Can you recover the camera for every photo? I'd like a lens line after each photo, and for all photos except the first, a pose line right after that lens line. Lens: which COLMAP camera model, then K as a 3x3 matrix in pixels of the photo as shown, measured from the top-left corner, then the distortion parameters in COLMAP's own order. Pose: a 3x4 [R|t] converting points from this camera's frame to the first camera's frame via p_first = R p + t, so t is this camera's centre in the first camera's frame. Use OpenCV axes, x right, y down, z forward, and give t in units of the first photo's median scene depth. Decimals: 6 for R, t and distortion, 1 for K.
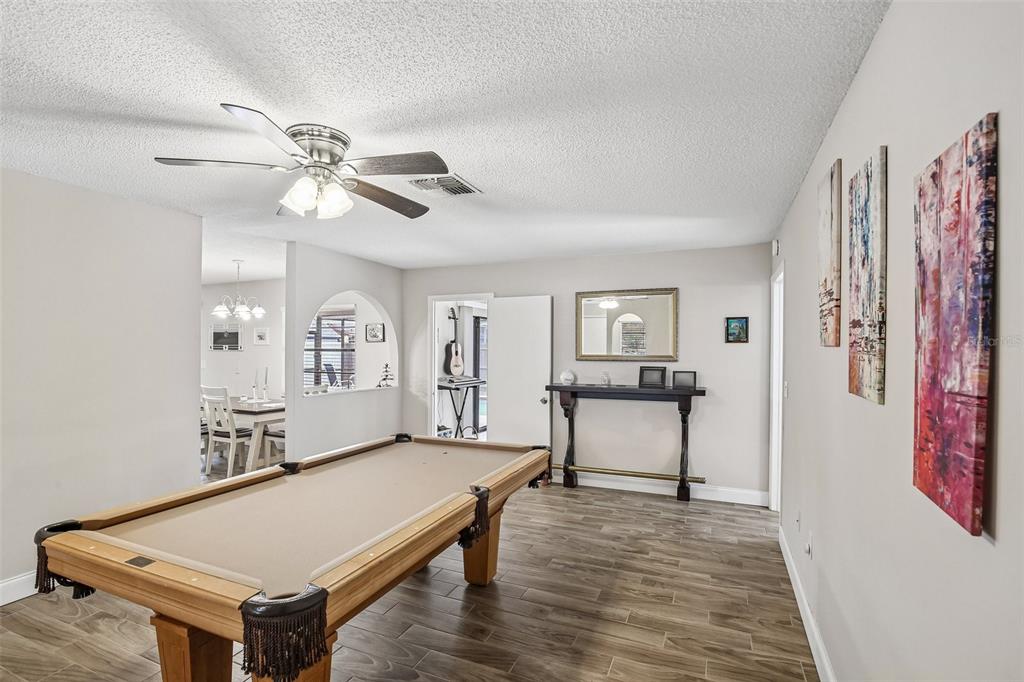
lens RADIAL K [[484.7, 0, 508.6], [0, 484.7, 327.7], [0, 0, 1]] dist [-0.023077, 0.000636]
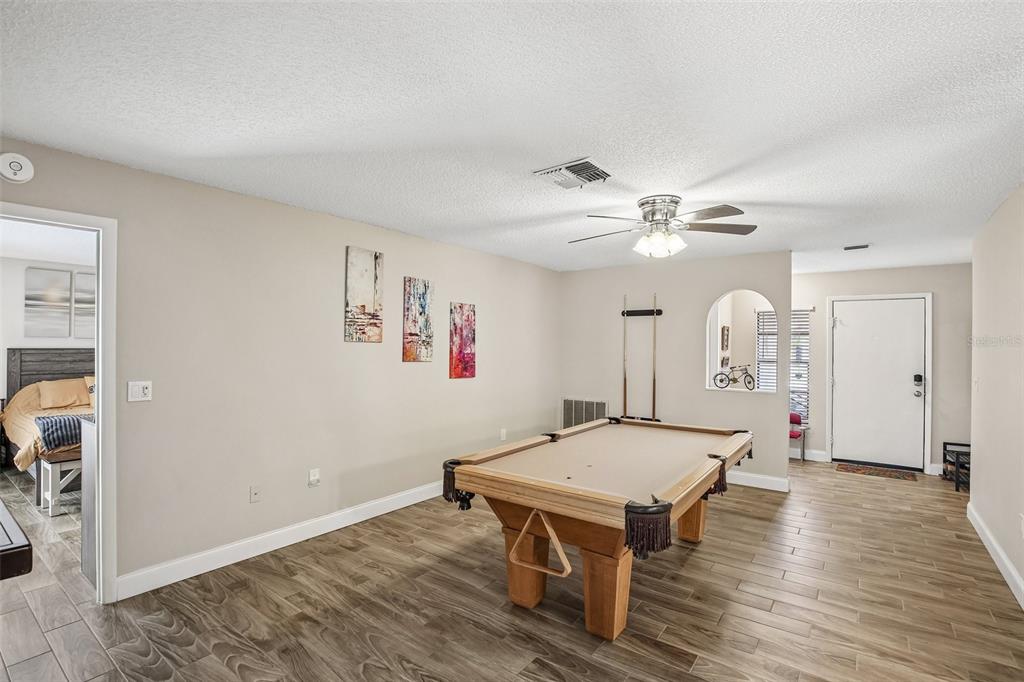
lens RADIAL K [[484.7, 0, 508.6], [0, 484.7, 327.7], [0, 0, 1]] dist [-0.023077, 0.000636]
pose [[-0.971889, -0.007583, 0.235315, -0.200393], [-0.026335, 0.996710, -0.076648, 0.069238], [-0.233960, -0.080690, -0.968892, 1.658623]]
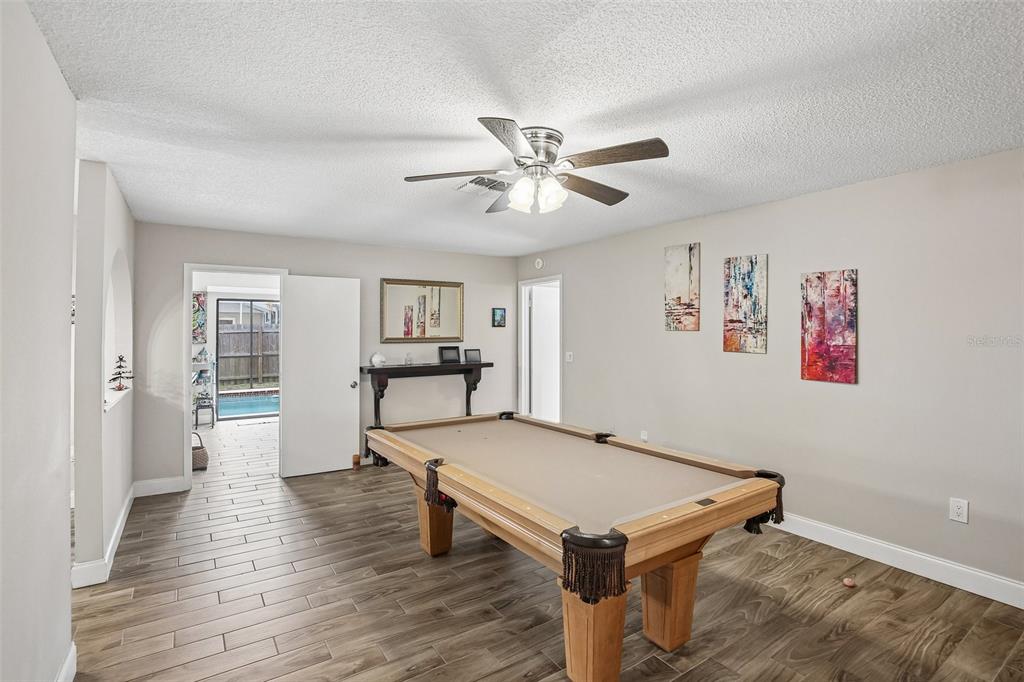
lens RADIAL K [[472.7, 0, 510.6], [0, 472.7, 320.2], [0, 0, 1]] dist [-0.048223, 0.000050]
pose [[0.531634, 0.013515, 0.846866, -0.857374], [-0.033682, 0.999419, 0.005195, 0.004770], [-0.846304, -0.031286, 0.531780, 0.338091]]
